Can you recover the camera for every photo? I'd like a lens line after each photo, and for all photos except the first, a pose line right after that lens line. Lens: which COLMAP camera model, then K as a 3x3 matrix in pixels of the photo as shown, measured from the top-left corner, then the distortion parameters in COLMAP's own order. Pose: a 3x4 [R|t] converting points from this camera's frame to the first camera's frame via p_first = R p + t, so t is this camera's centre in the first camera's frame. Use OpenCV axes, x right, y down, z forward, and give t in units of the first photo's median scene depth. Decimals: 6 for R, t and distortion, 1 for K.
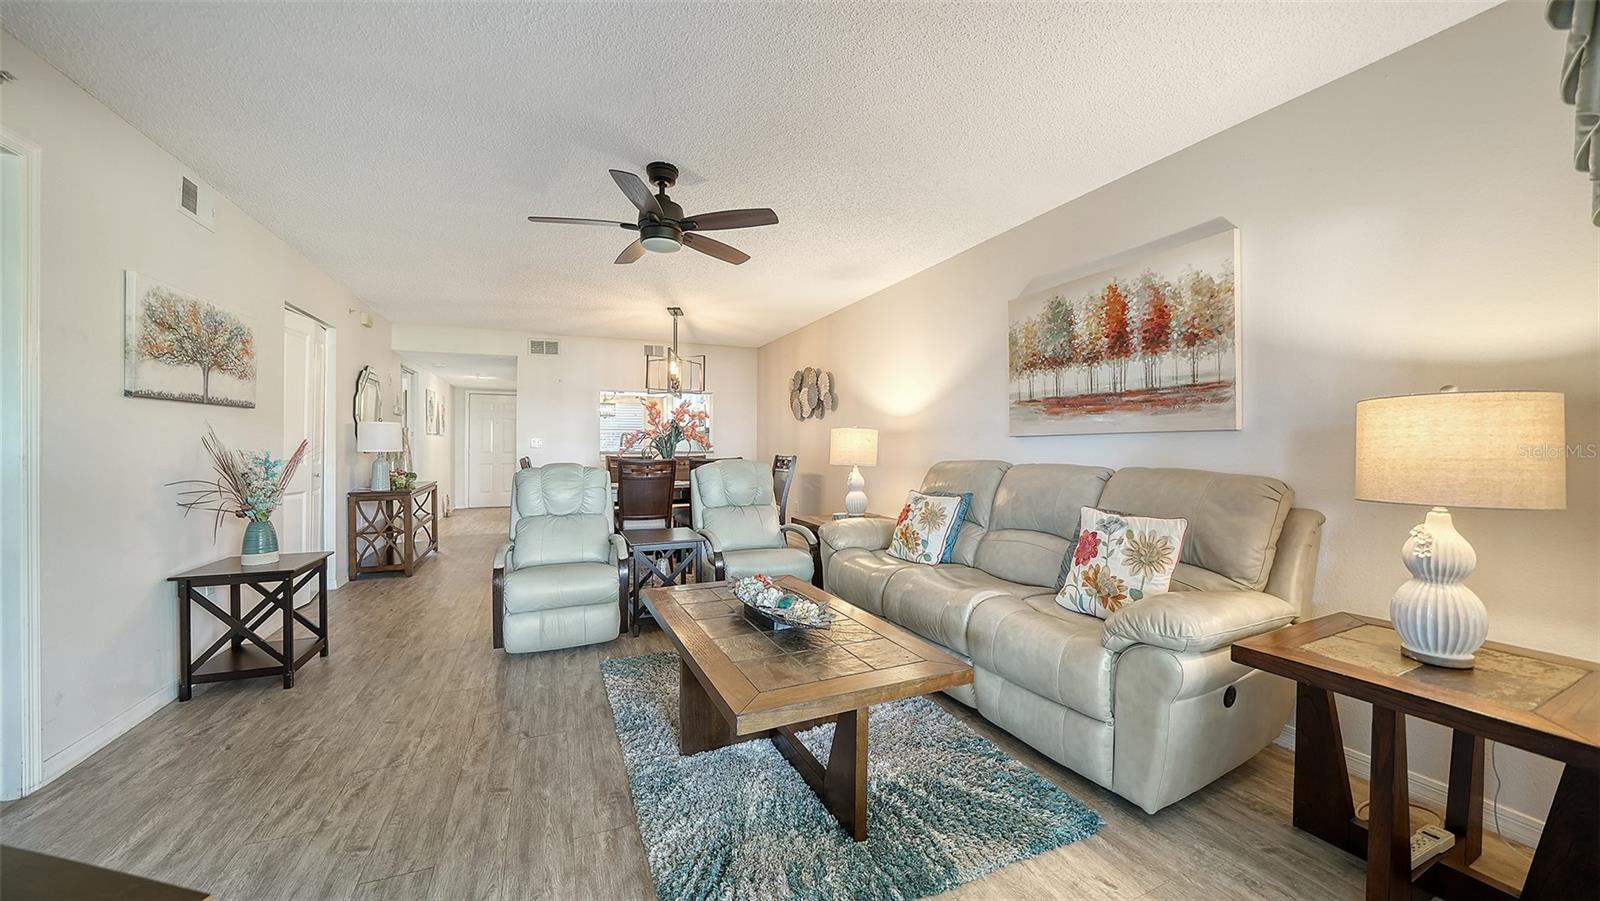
lens RADIAL K [[560.6, 0, 784.9], [0, 560.6, 429.9], [0, 0, 1]] dist [-0.016066, 0.000187]
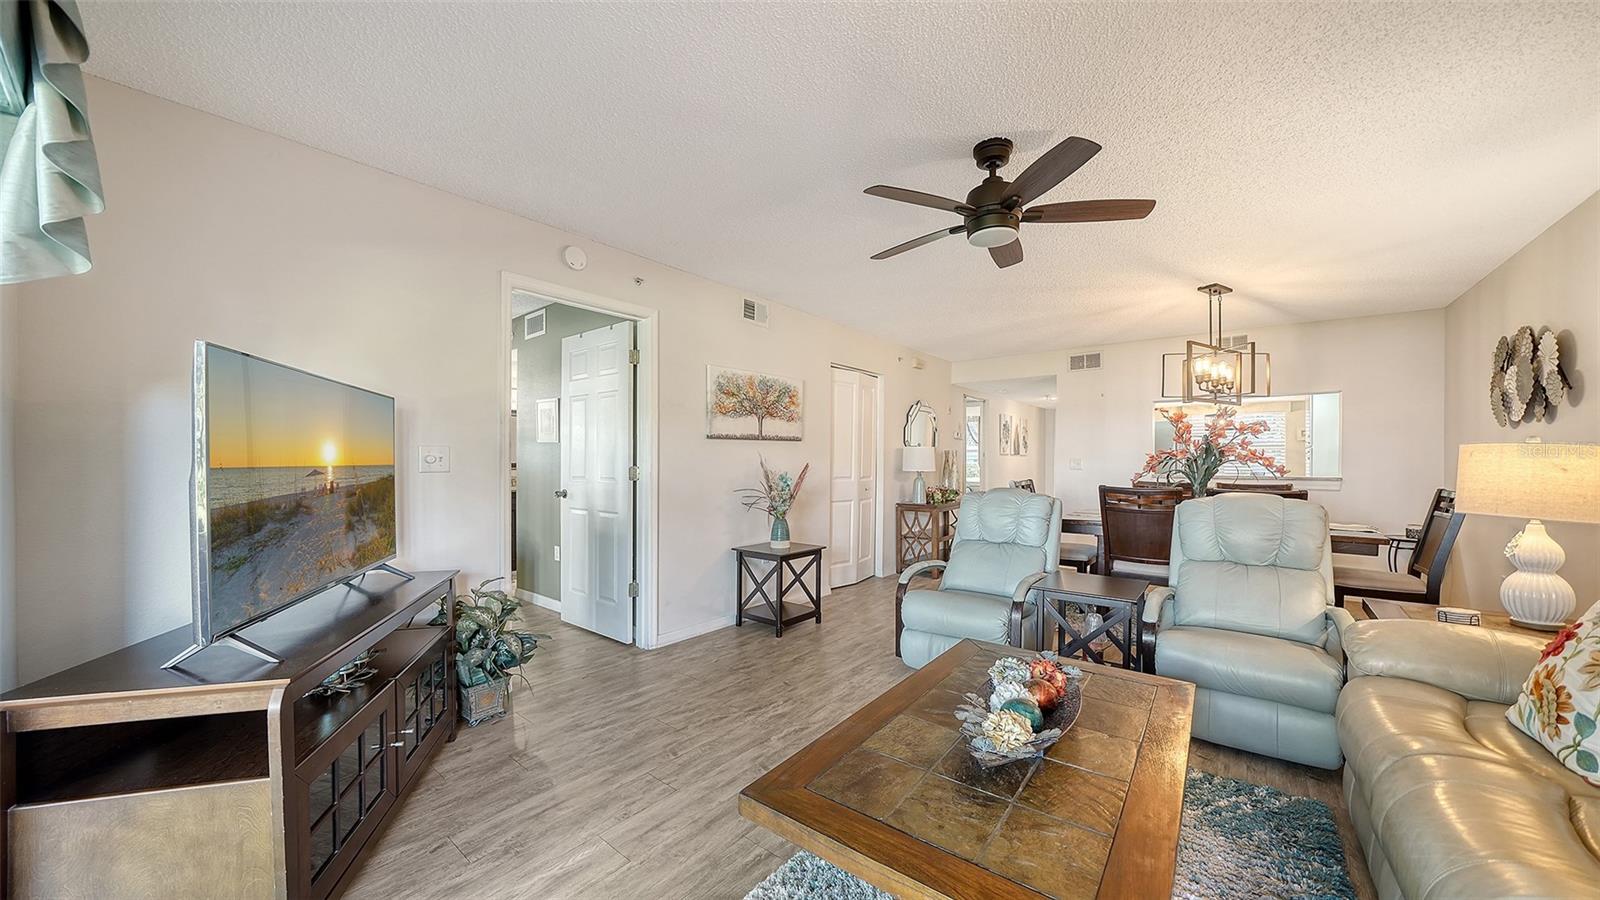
lens RADIAL K [[552.5, 0, 791.1], [0, 552.5, 445.8], [0, 0, 1]] dist [-0.009114, 0.000229]
pose [[0.473341, -0.021464, -0.880618, 0.357921], [0.017086, 0.999739, -0.015183, -0.005574], [0.880714, -0.007859, 0.473584, 0.328379]]
